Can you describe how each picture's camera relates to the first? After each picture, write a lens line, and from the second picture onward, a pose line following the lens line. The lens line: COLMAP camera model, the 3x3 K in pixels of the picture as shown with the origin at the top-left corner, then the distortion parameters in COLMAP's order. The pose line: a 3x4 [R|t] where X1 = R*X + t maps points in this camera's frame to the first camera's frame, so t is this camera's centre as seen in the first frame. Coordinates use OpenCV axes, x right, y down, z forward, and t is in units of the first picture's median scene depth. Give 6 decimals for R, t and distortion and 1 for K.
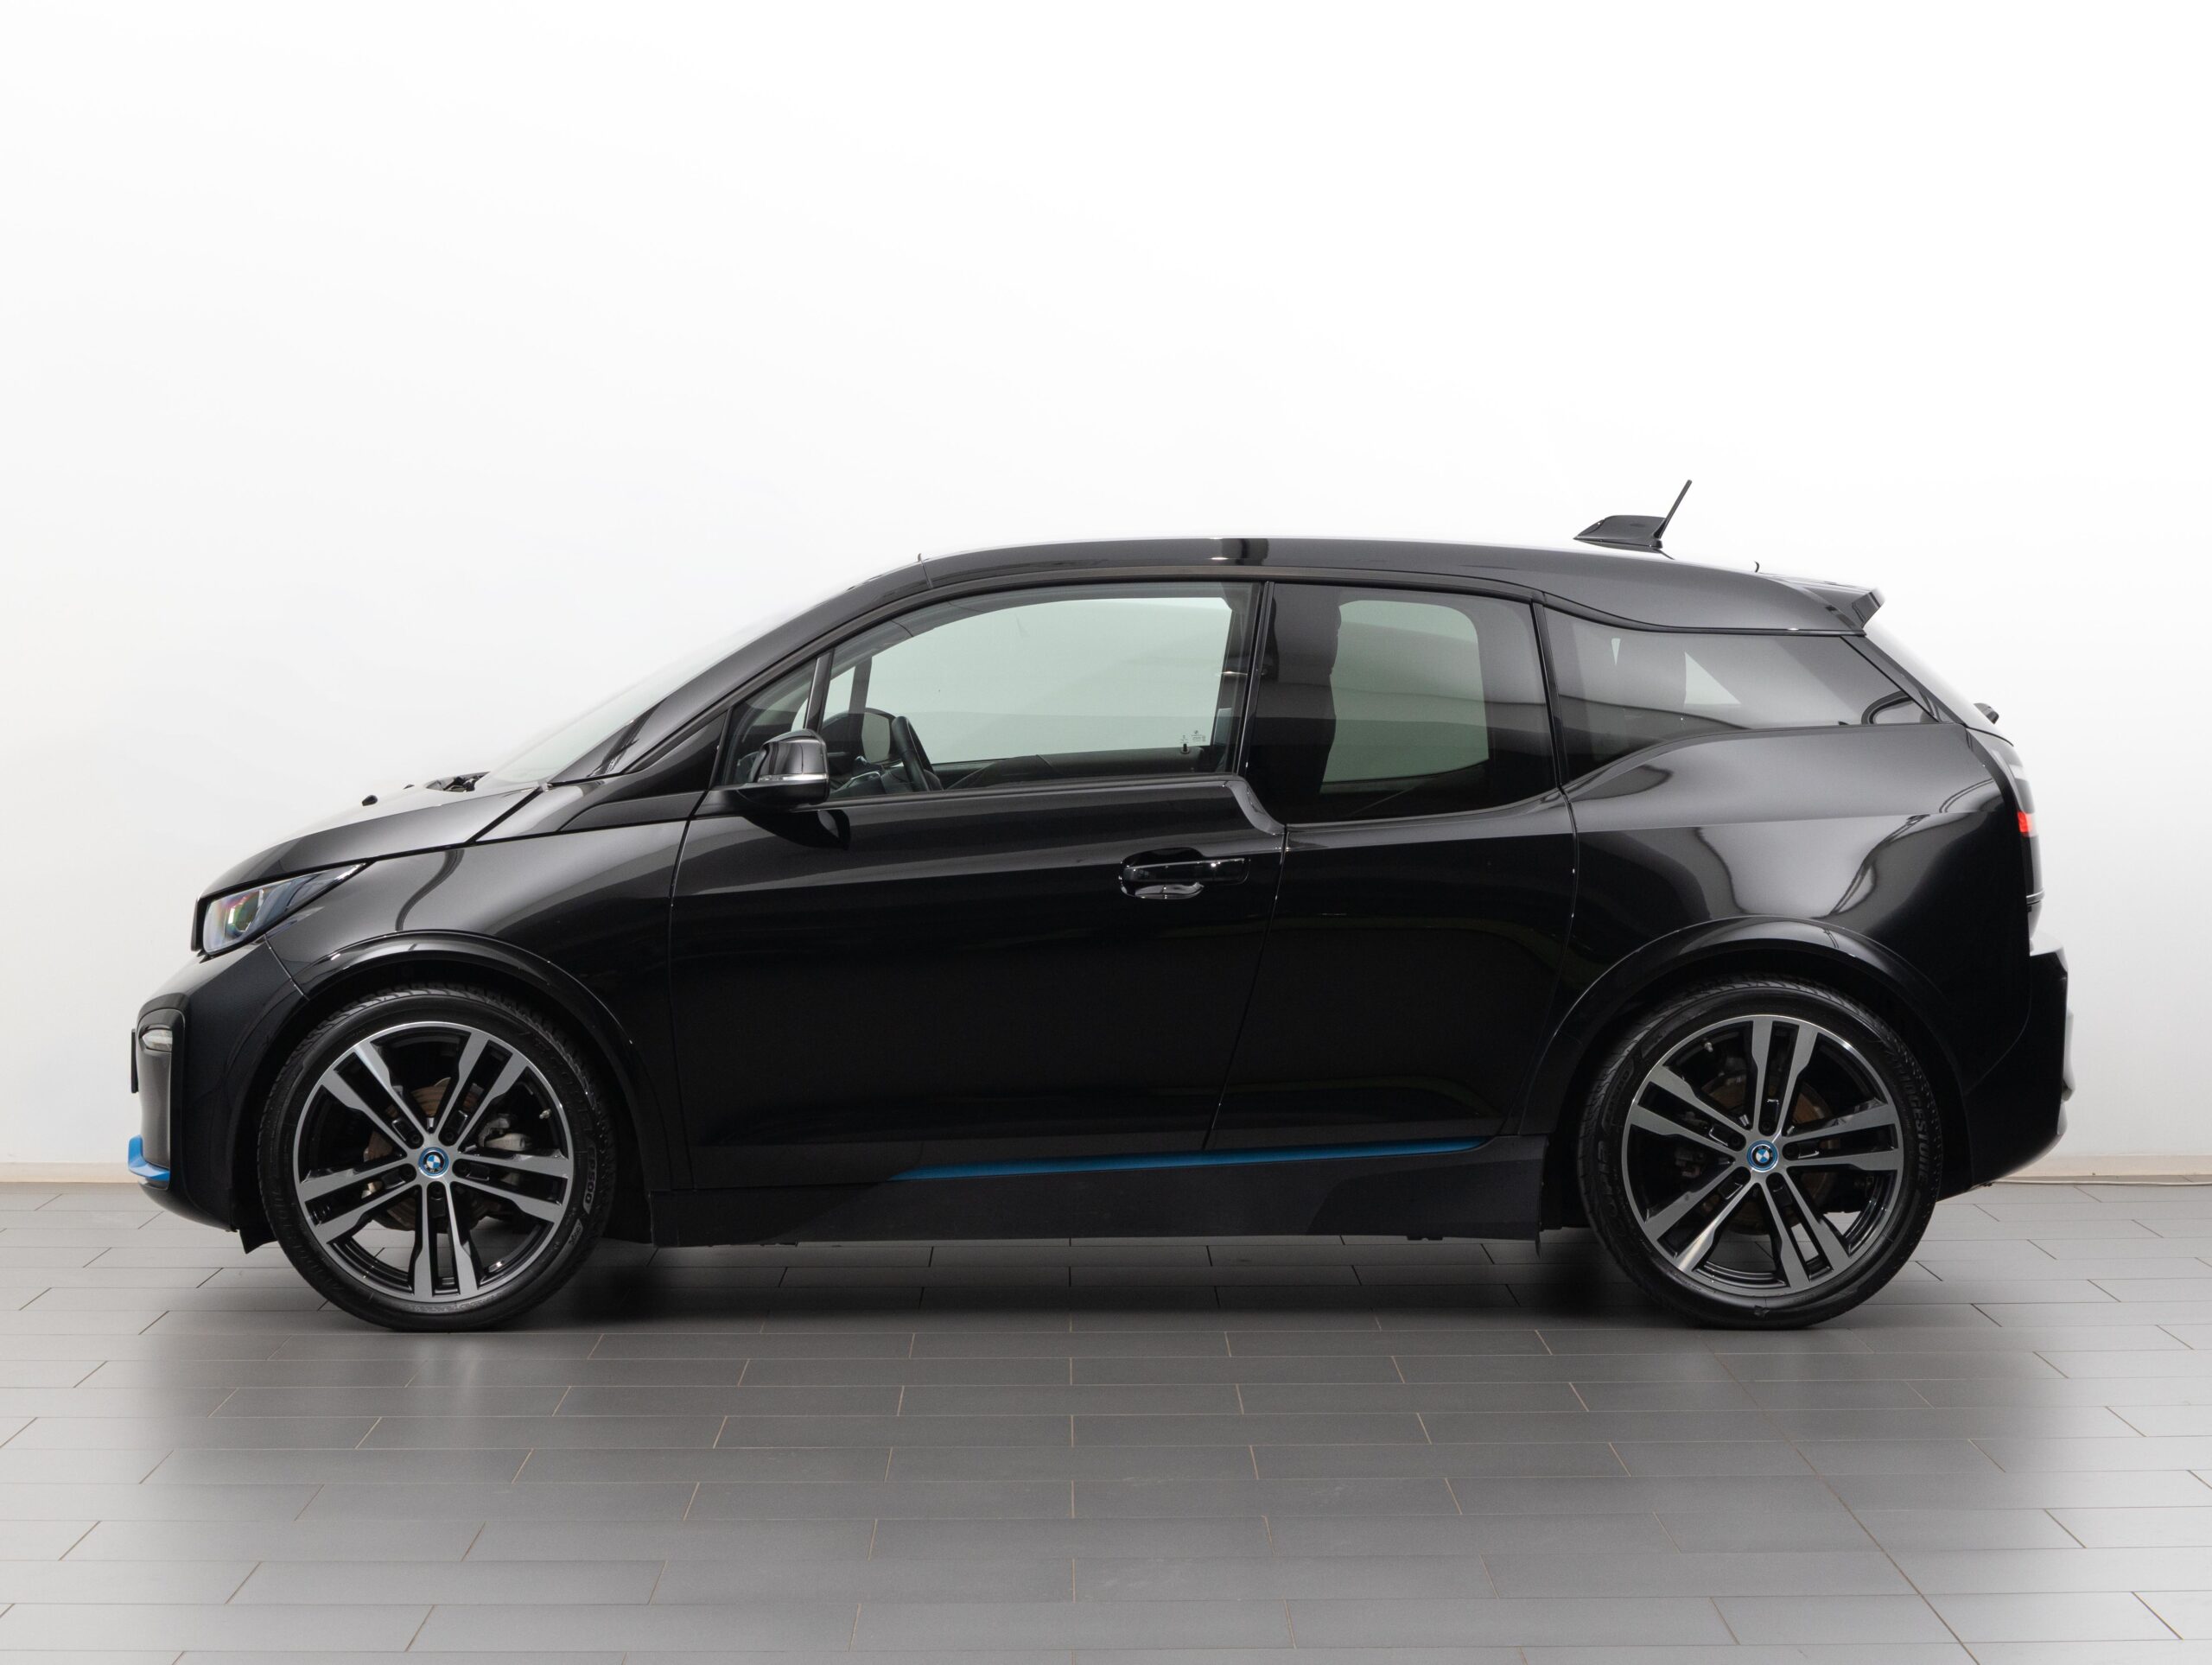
lens RADIAL K [[3988.6, 0, 1107.5], [0, 3988.6, 837.2], [0, 0, 1]] dist [-0.000919, 0.000000]
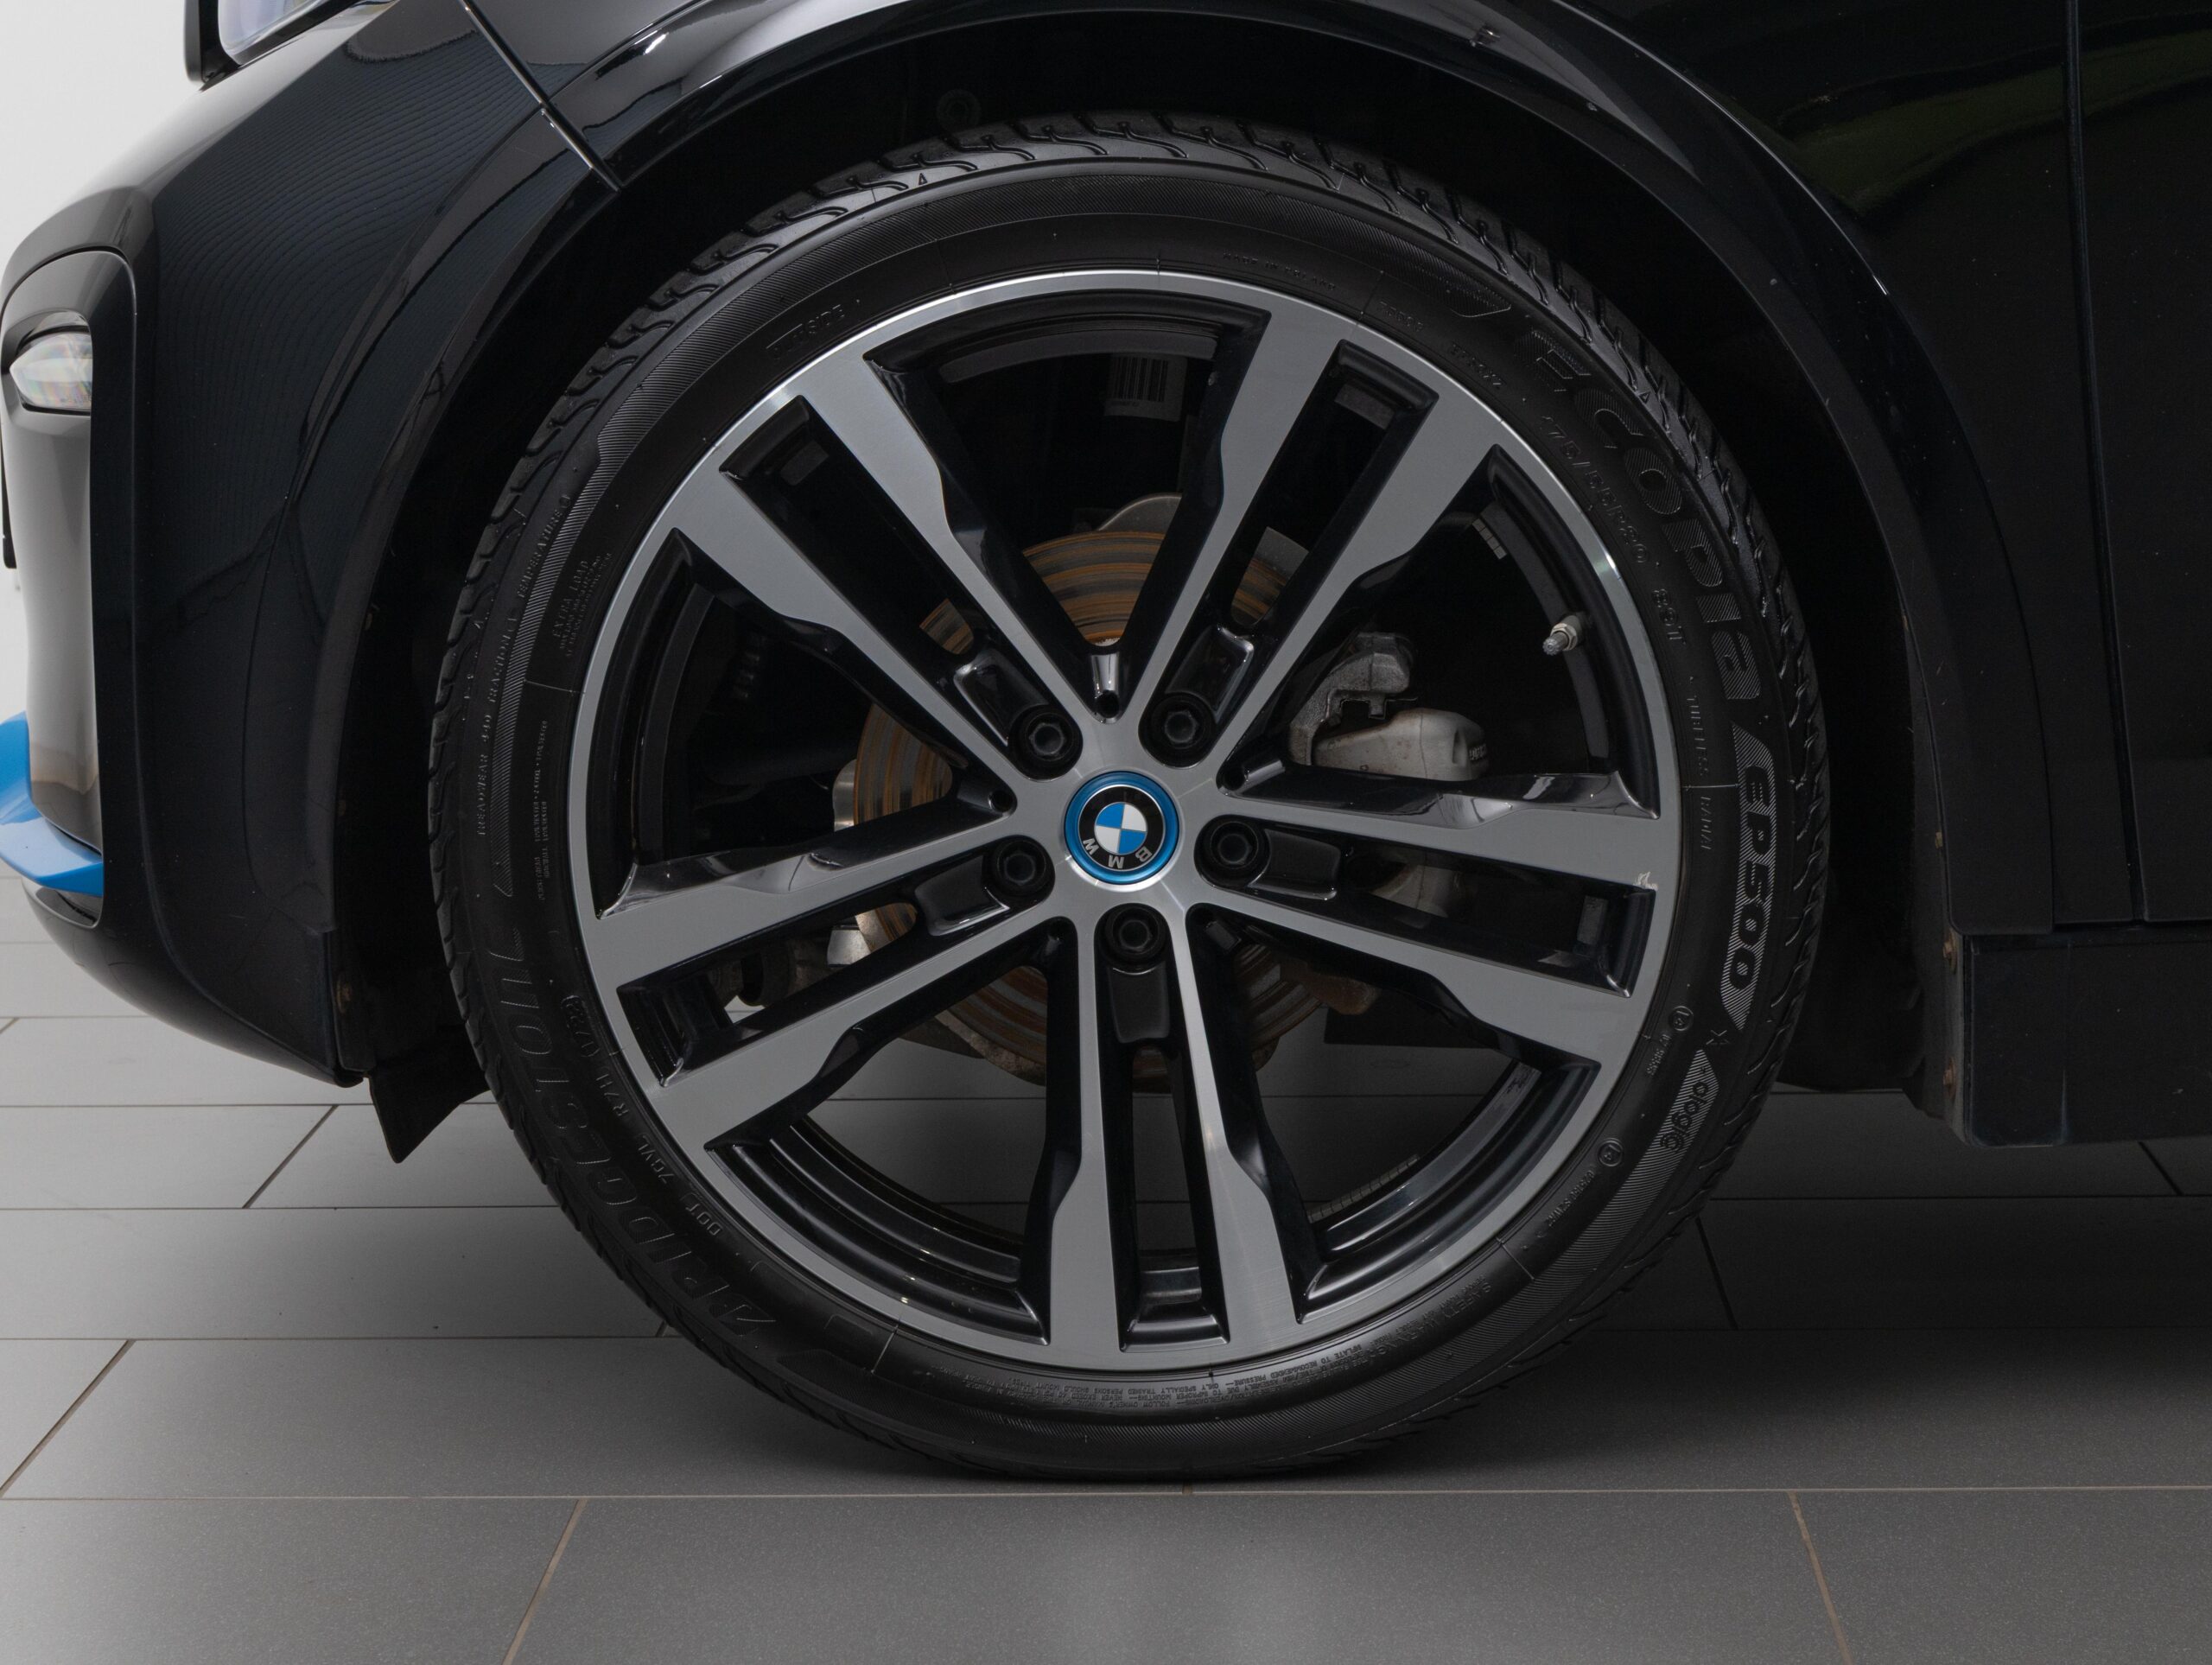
lens RADIAL K [[4743.0, 0, 1103.7], [0, 4743.0, 833.0], [0, 0, 1]] dist [-0.092208, 0.000000]
pose [[0.999472, -0.008234, -0.031445, -0.160601], [0.012550, 0.990126, 0.139617, 0.039709], [0.029985, -0.139938, 0.989706, 0.702352]]
